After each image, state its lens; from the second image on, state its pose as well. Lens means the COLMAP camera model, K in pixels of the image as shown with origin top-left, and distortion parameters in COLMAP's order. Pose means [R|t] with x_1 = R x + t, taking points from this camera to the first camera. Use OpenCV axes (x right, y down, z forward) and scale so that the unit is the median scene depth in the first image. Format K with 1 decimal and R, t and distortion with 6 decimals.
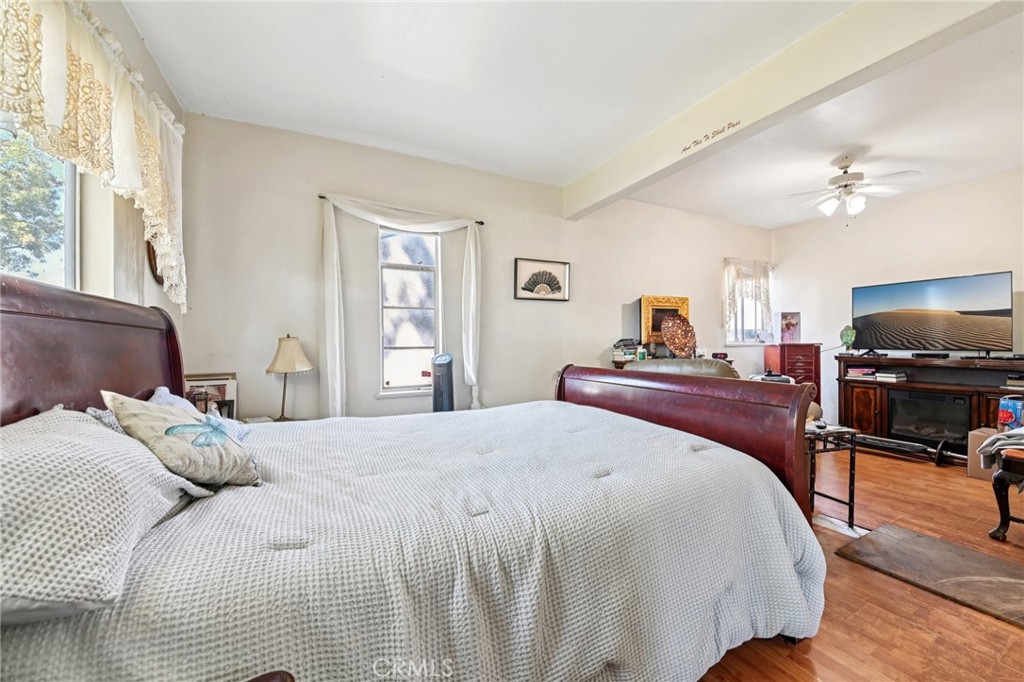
lens RADIAL K [[383.8, 0, 510.0], [0, 383.8, 341.4], [0, 0, 1]] dist [-0.027911, -0.000341]
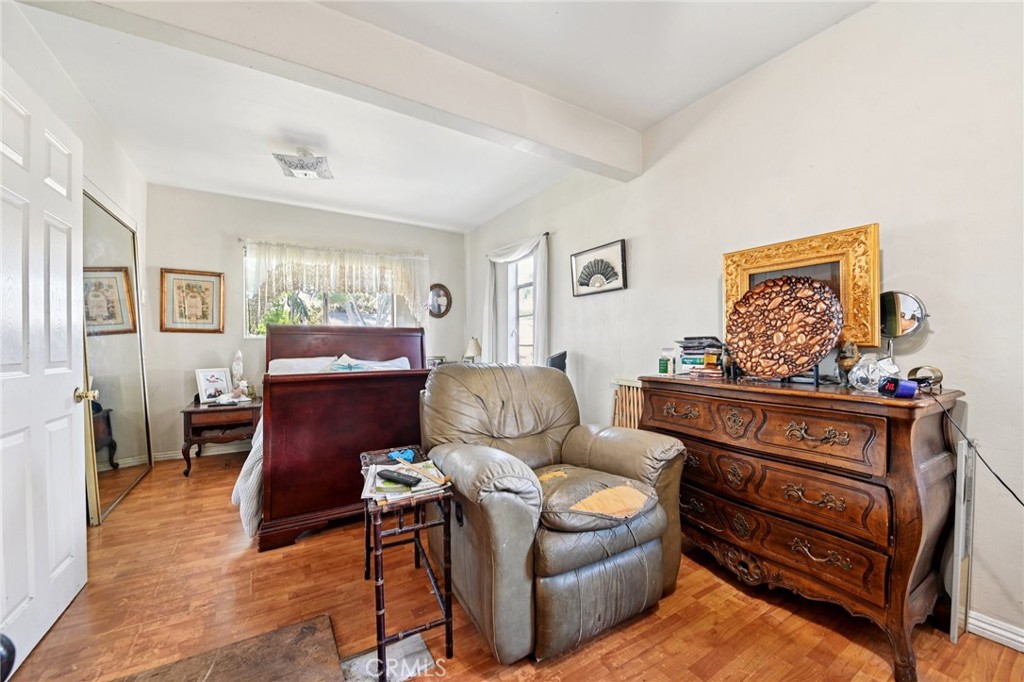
lens RADIAL K [[400.0, 0, 512.9], [0, 400.0, 333.0], [0, 0, 1]] dist [-0.000034, -0.000395]
pose [[0.109718, -0.014572, -0.993856, 0.872865], [0.008502, 0.999870, -0.013721, -0.005619], [0.993926, -0.006944, 0.109827, 0.641743]]
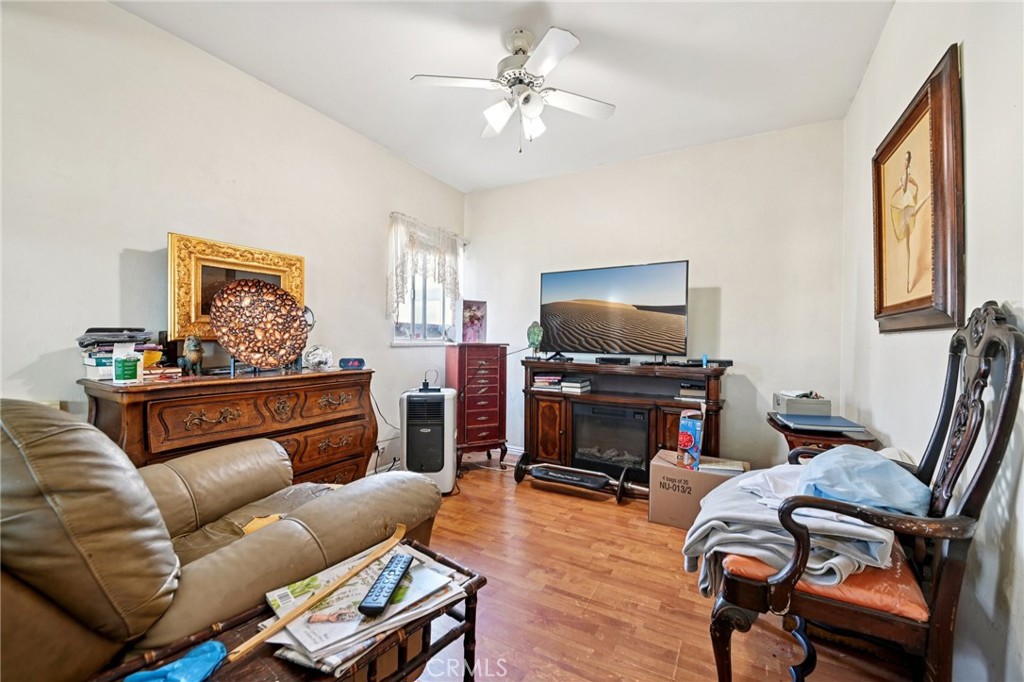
lens RADIAL K [[400.0, 0, 511.9], [0, 400.0, 342.0], [0, 0, 1]] dist [-0.000034, -0.000395]
pose [[0.817112, 0.014094, 0.576307, 0.406699], [-0.017177, 0.999852, -0.000097, 0.001930], [-0.576223, -0.009820, 0.817233, 0.371505]]
